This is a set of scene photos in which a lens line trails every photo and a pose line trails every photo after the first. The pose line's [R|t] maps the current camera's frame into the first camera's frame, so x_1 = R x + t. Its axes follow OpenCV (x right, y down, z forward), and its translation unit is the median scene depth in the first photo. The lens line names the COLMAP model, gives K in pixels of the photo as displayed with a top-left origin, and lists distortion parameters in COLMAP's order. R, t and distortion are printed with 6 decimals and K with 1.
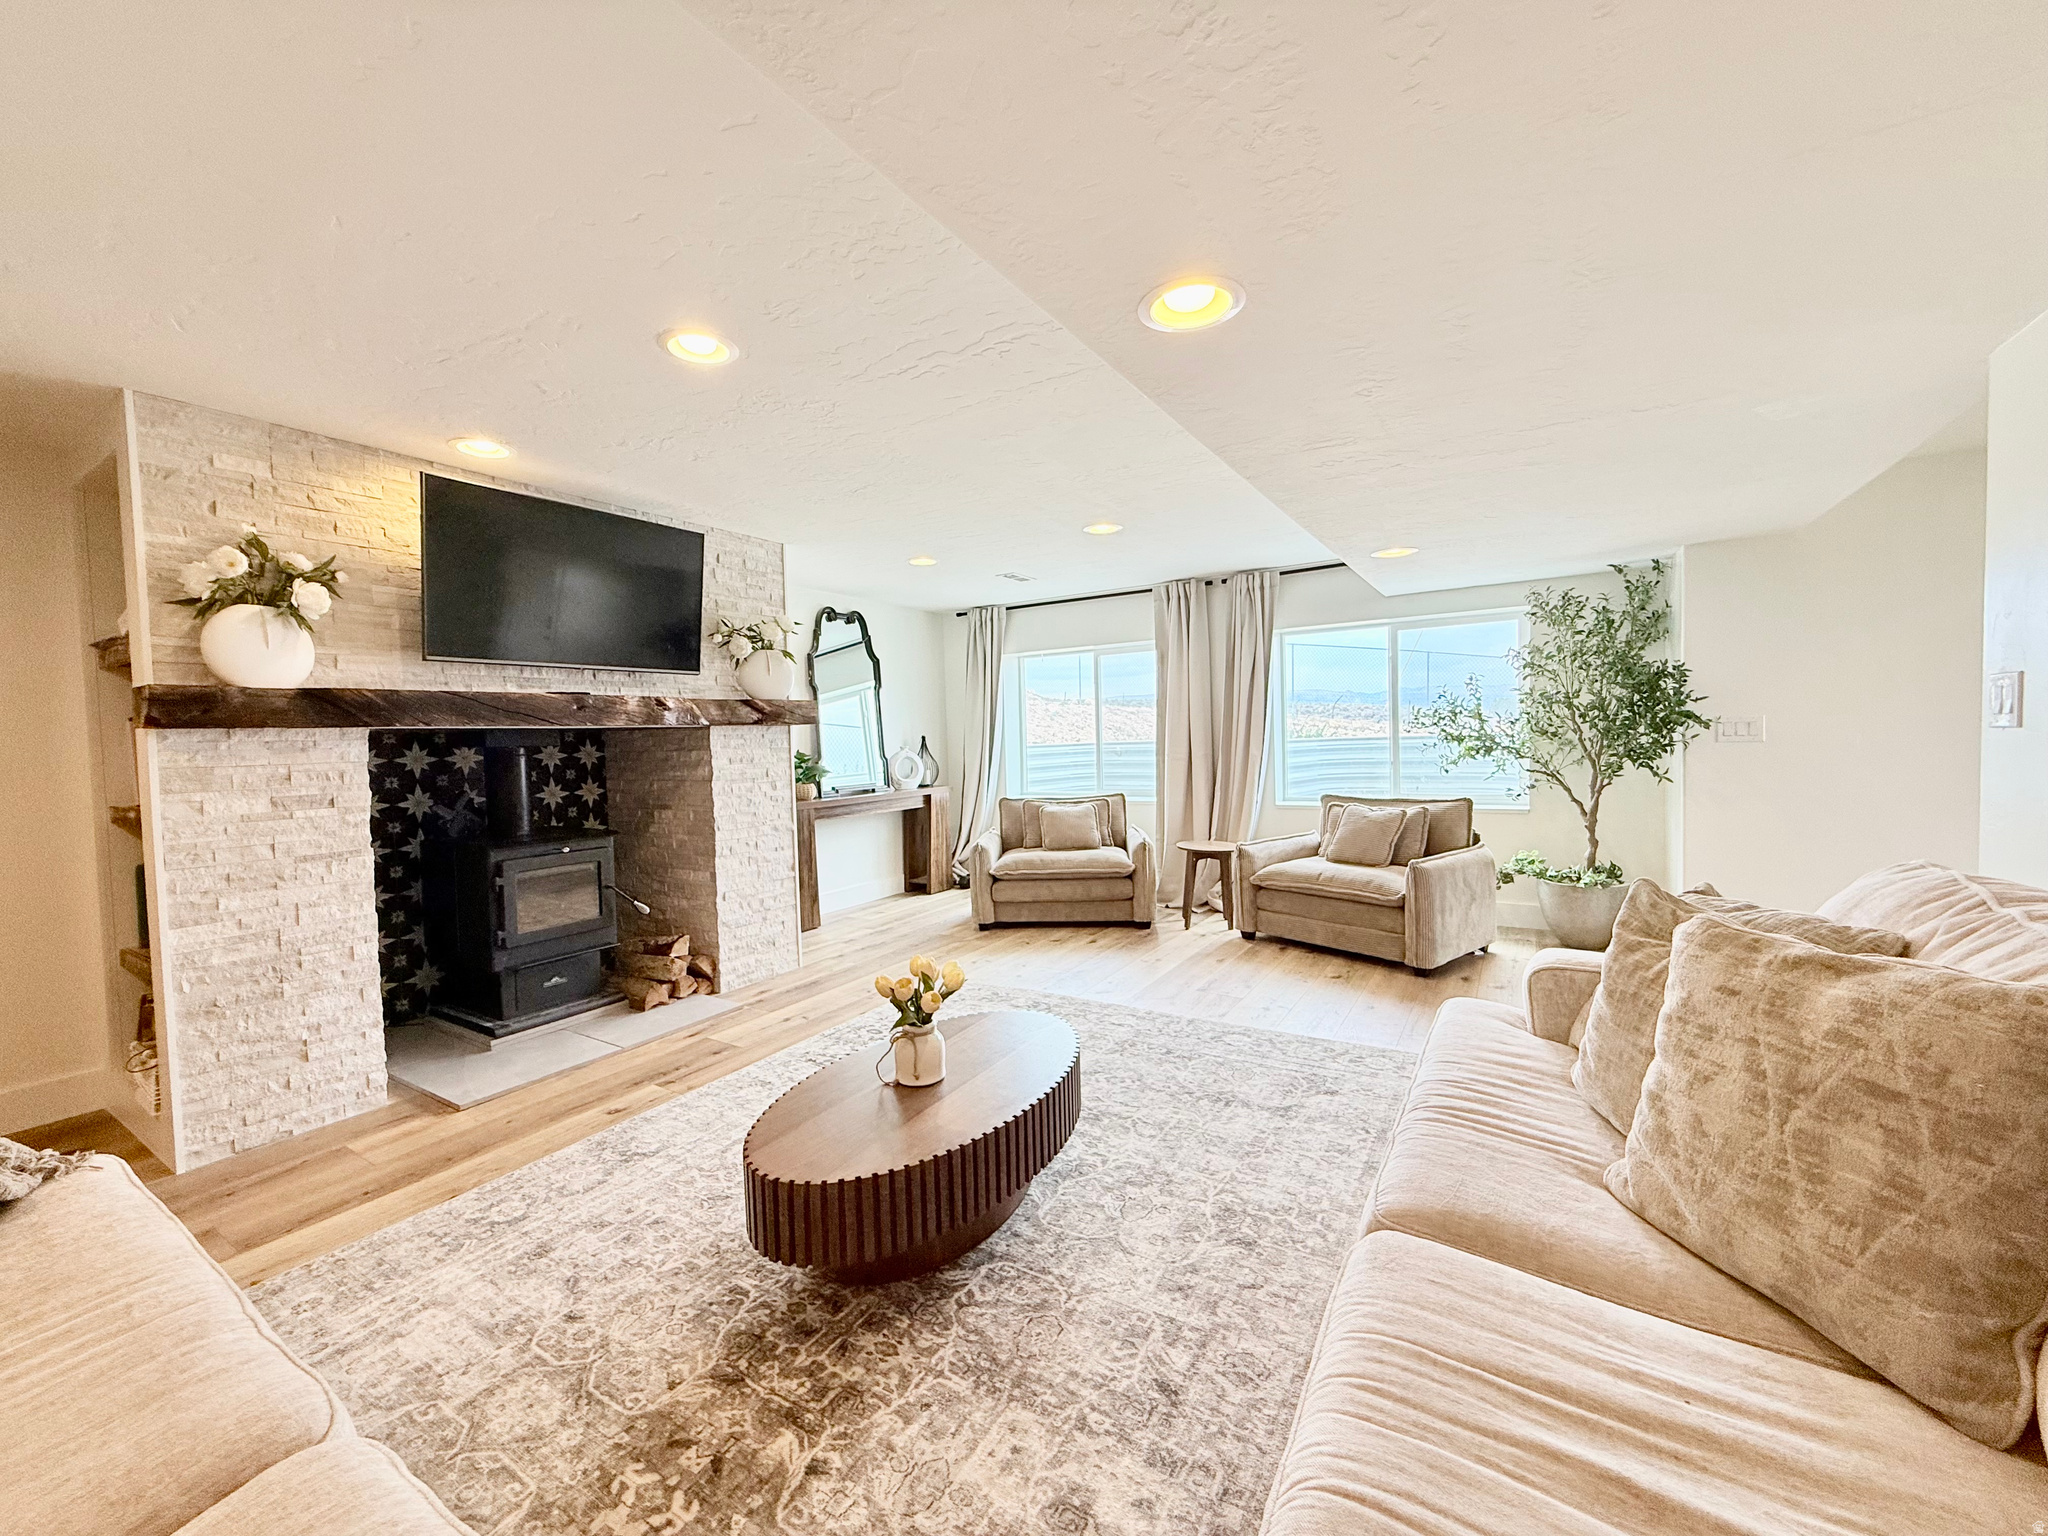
lens RADIAL K [[809.8, 0, 1015.0], [0, 809.8, 761.9], [0, 0, 1]] dist [0.001279, -0.000409]
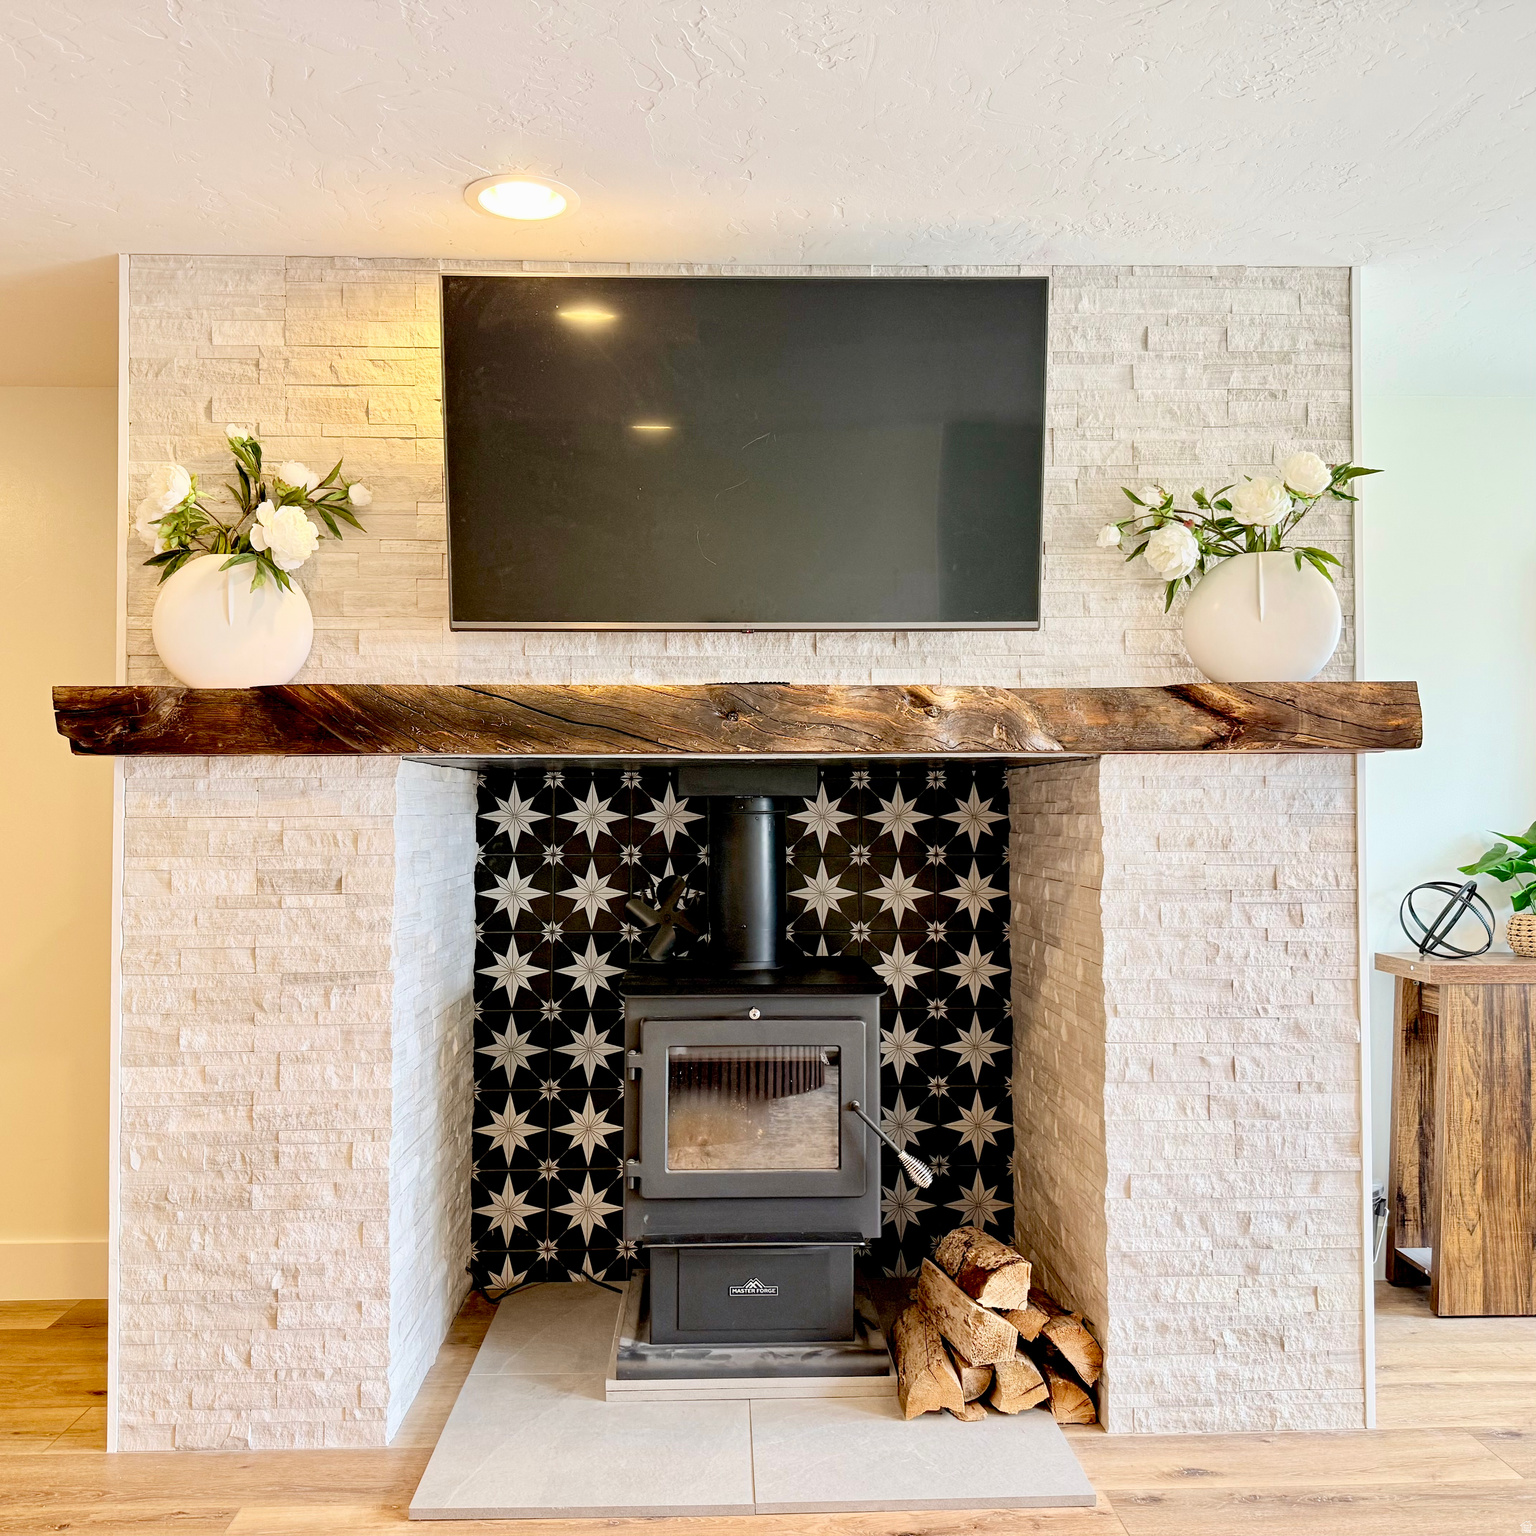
lens RADIAL K [[1431.3, 0, 765.7], [0, 1431.3, 772.4], [0, 0, 1]] dist [0.126347, -0.244026]
pose [[0.569746, 0.004054, -0.821811, 0.174800], [-0.038109, 0.999042, -0.021492, -0.019176], [0.820937, 0.043563, 0.569355, 0.645136]]
